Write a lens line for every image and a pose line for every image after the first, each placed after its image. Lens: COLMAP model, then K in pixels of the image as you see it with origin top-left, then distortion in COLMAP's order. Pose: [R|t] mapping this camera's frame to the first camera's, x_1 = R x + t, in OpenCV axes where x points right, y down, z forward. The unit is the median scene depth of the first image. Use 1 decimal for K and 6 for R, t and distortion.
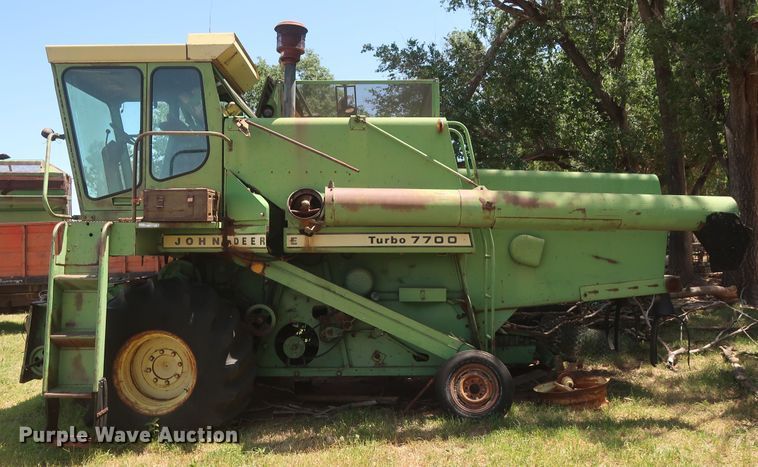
lens RADIAL K [[645.1, 0, 384.6], [0, 645.1, 227.5], [0, 0, 1]] dist [-0.027697, -0.008044]
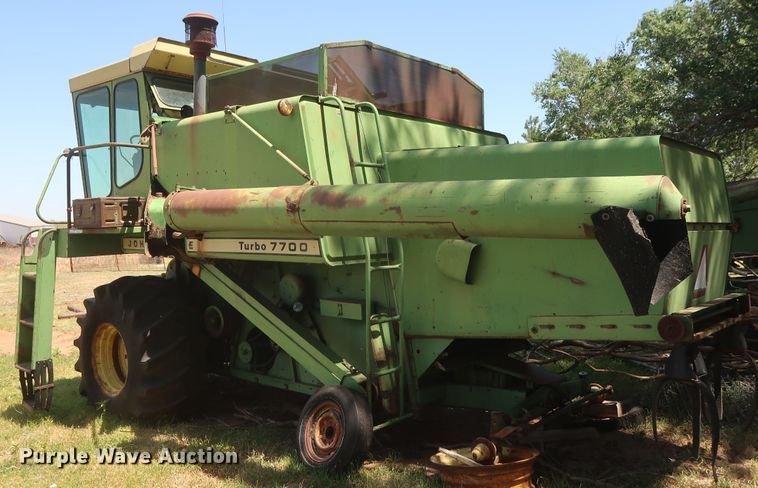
lens RADIAL K [[662.3, 0, 382.8], [0, 662.3, 258.1], [0, 0, 1]] dist [0.004432, -0.003044]
pose [[0.742002, 0.031184, -0.669672, 0.743007], [0.024036, 0.997038, 0.073060, -0.026076], [0.669967, -0.070307, 0.739054, 0.449359]]
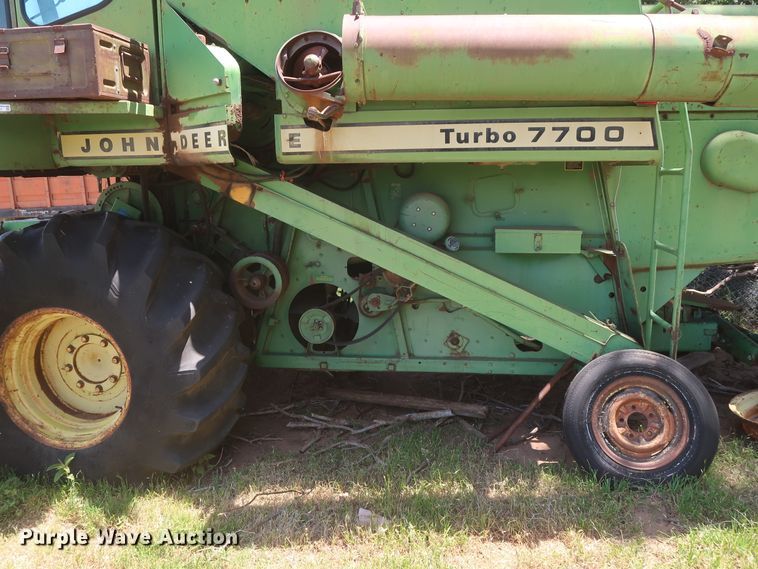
lens RADIAL K [[586.1, 0, 377.3], [0, 586.1, 282.9], [0, 0, 1]] dist [-0.028143, -0.003667]
pose [[0.989773, 0.017694, -0.141550, -0.007224], [0.012395, 0.977857, 0.208905, 0.035016], [0.142112, -0.208523, 0.967638, 0.530768]]
